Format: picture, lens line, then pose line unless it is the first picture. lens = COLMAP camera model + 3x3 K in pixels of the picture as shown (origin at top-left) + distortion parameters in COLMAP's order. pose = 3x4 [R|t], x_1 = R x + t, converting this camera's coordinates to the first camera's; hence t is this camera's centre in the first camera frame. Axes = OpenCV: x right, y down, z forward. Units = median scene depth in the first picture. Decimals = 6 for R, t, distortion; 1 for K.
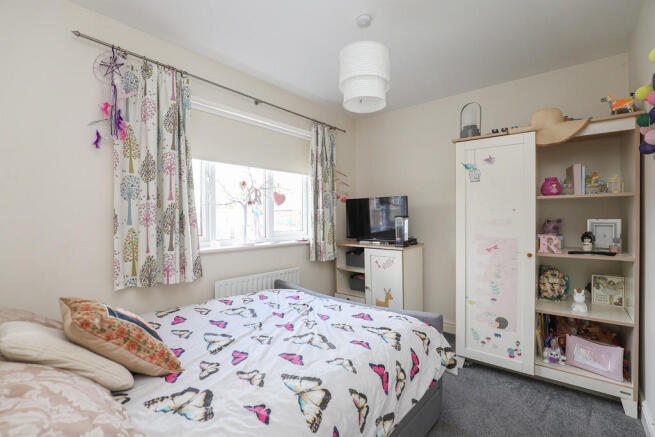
lens RADIAL K [[307.3, 0, 327.5], [0, 307.3, 218.5], [0, 0, 1]] dist [-0.022655, 0.000462]
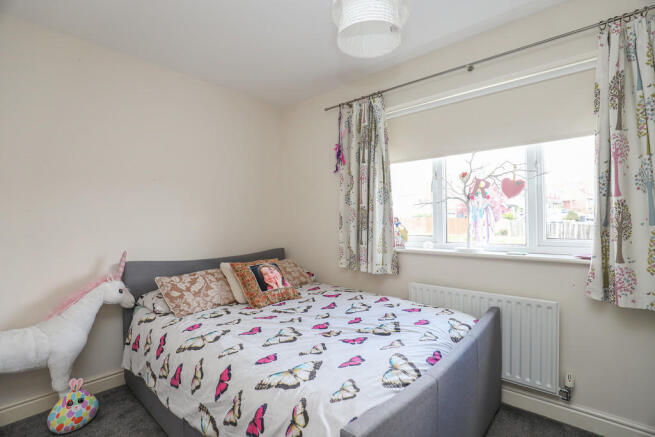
lens RADIAL K [[307.3, 0, 327.5], [0, 307.3, 218.5], [0, 0, 1]] dist [-0.022655, 0.000462]
pose [[-0.032654, -0.011544, -0.999400, 0.647477], [0.000446, 0.999933, -0.011565, 0.011799], [0.999467, -0.000824, -0.032647, 0.787628]]
